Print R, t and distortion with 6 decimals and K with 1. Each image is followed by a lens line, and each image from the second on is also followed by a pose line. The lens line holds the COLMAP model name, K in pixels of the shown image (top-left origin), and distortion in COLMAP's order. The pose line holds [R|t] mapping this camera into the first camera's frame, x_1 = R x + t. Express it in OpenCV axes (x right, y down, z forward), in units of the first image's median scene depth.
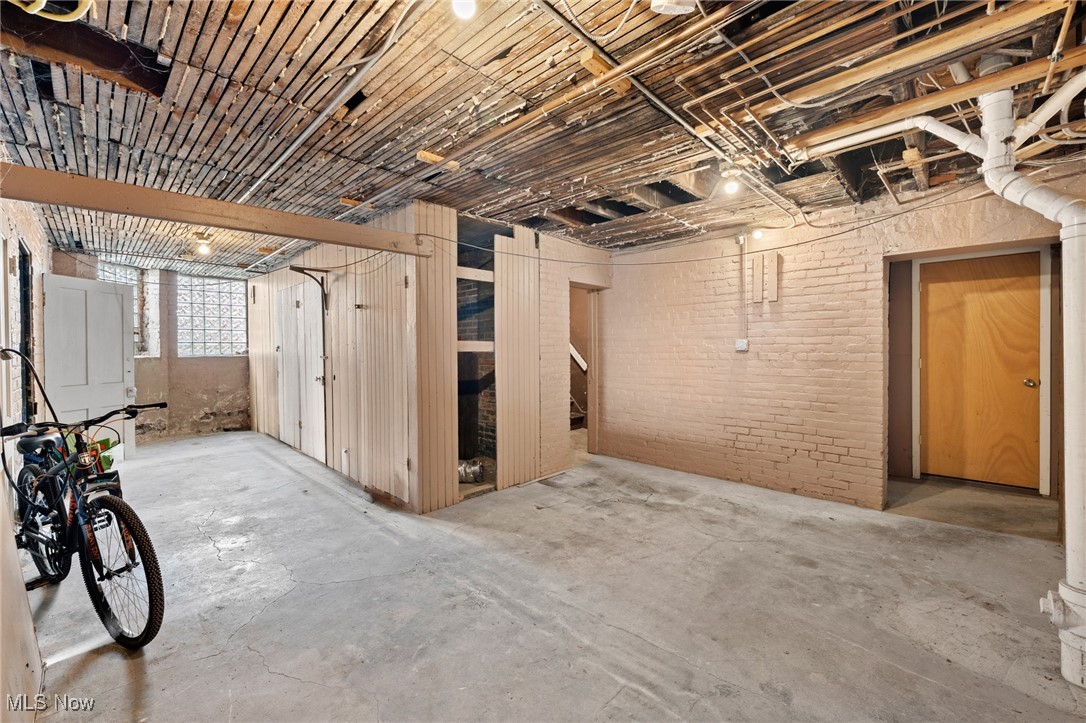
lens RADIAL K [[430.3, 0, 542.1], [0, 430.3, 353.6], [0, 0, 1]] dist [-0.001322, -0.000178]
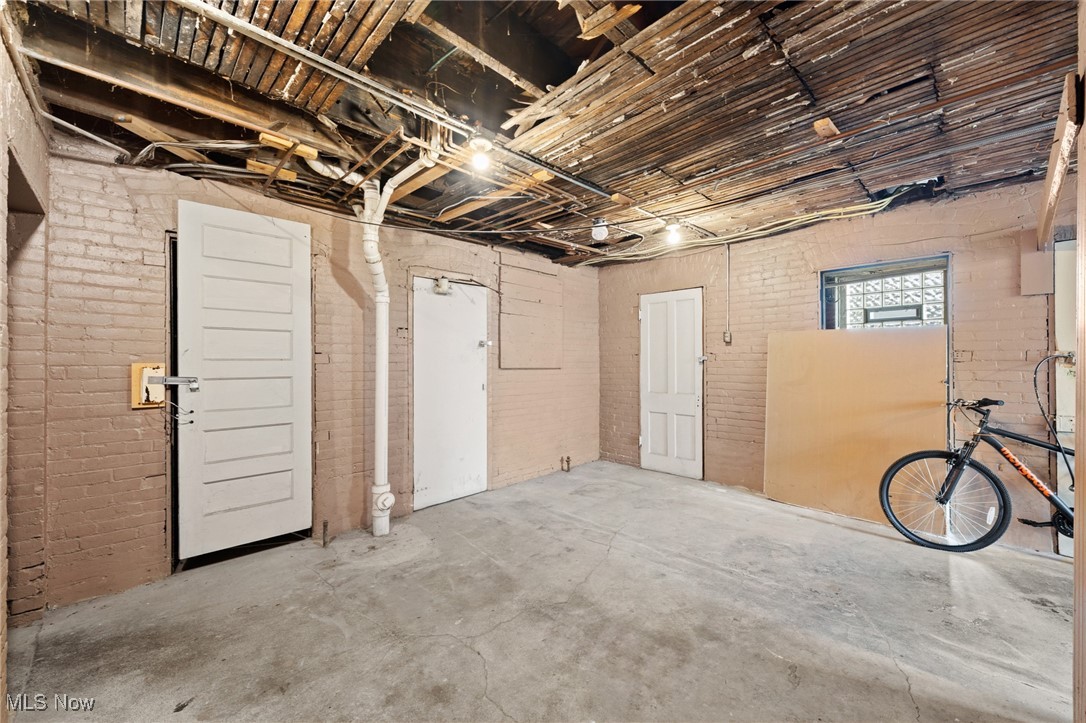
lens RADIAL K [[430.3, 0, 542.8], [0, 430.3, 359.7], [0, 0, 1]] dist [-0.001322, -0.000178]
pose [[-0.999904, 0.006580, 0.012174, 0.312828], [0.006616, 0.999974, 0.002886, -0.013959], [-0.012155, 0.002966, -0.999922, 1.836359]]
